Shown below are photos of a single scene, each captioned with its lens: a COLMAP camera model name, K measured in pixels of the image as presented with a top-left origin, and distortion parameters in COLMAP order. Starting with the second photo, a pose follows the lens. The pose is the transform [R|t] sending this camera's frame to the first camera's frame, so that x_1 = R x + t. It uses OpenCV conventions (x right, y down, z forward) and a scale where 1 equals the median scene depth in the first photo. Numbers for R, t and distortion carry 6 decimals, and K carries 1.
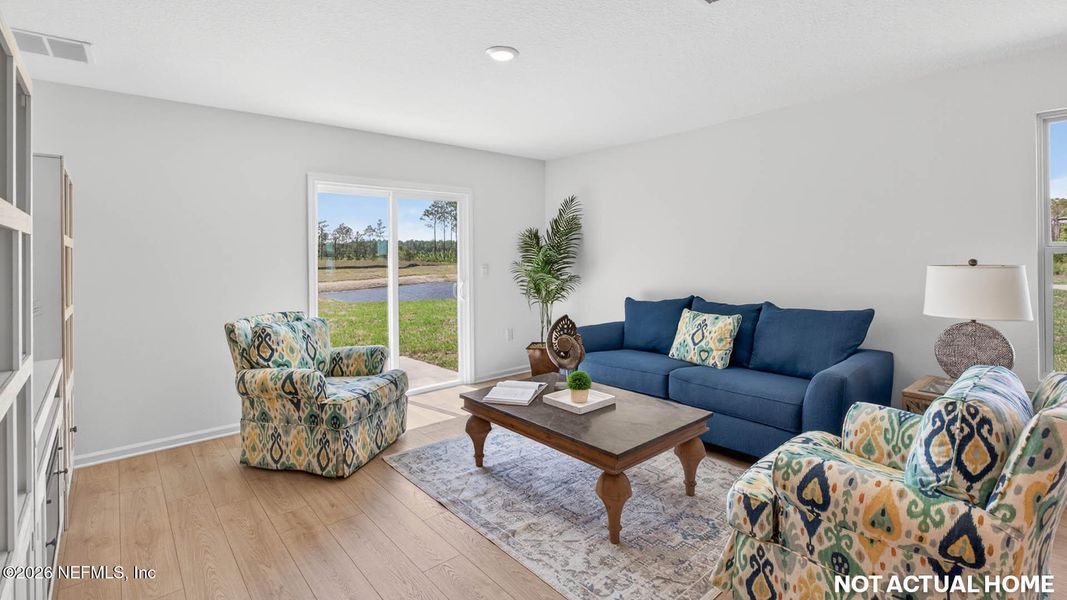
lens RADIAL K [[485.8, 0, 534.4], [0, 485.8, 252.9], [0, 0, 1]] dist [-0.002989, -0.000574]
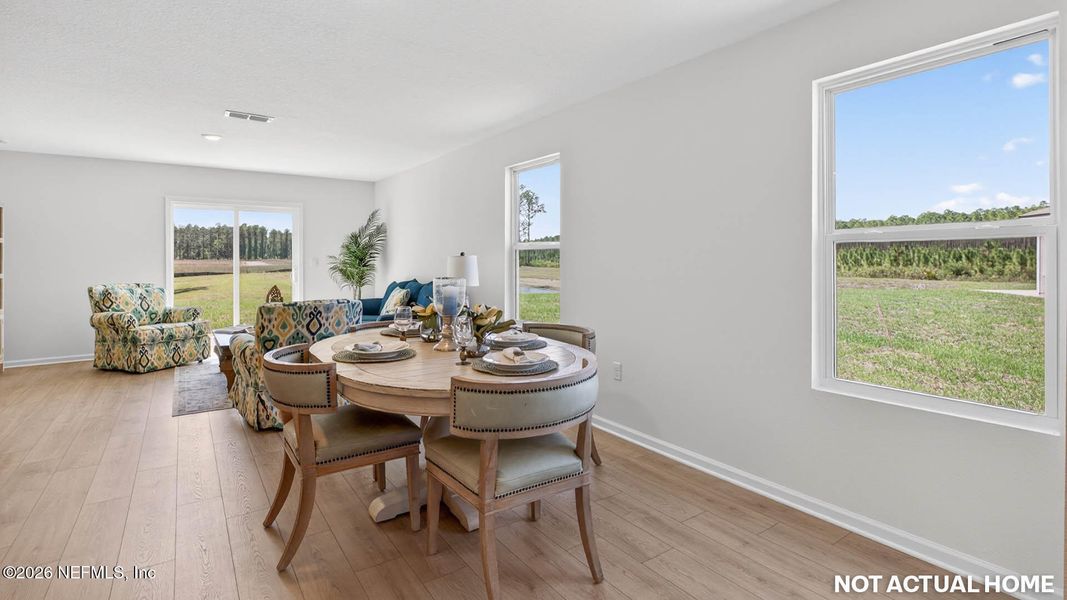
lens RADIAL K [[485.8, 0, 534.4], [0, 485.8, 252.9], [0, 0, 1]] dist [-0.002989, -0.000574]
pose [[0.996844, 0.009067, -0.078866, 1.128684], [-0.009239, 0.999956, -0.001818, 0.012542], [0.078846, 0.002541, 0.996884, -0.626334]]
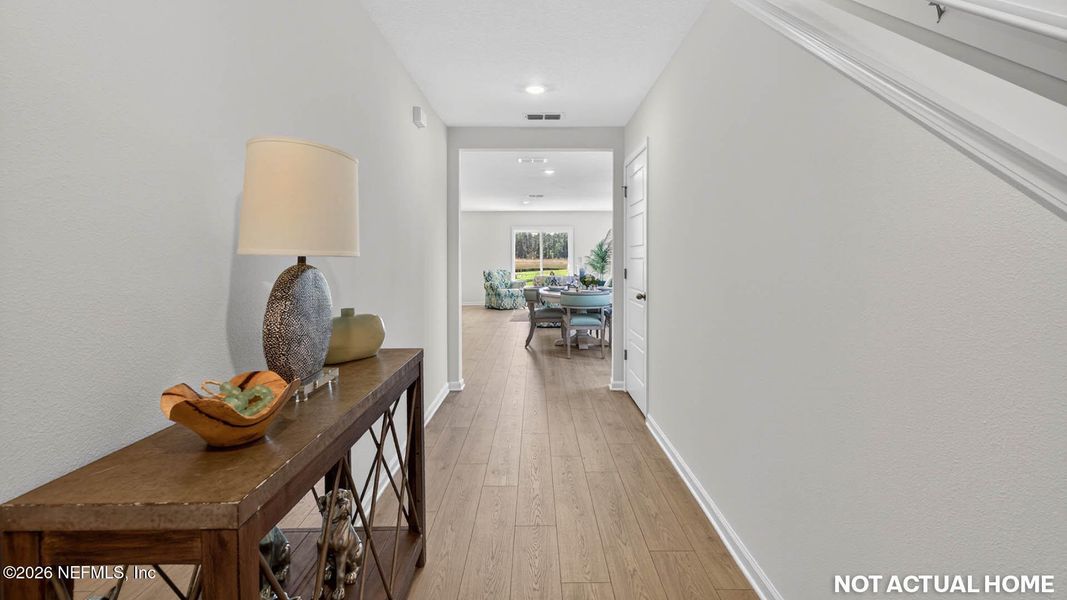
lens RADIAL K [[485.8, 0, 534.4], [0, 485.8, 252.9], [0, 0, 1]] dist [-0.002989, -0.000574]
pose [[0.754956, 0.003227, -0.655767, 2.278826], [-0.001547, 0.999994, 0.003140, -0.008130], [0.655773, -0.001356, 0.754957, -1.709218]]
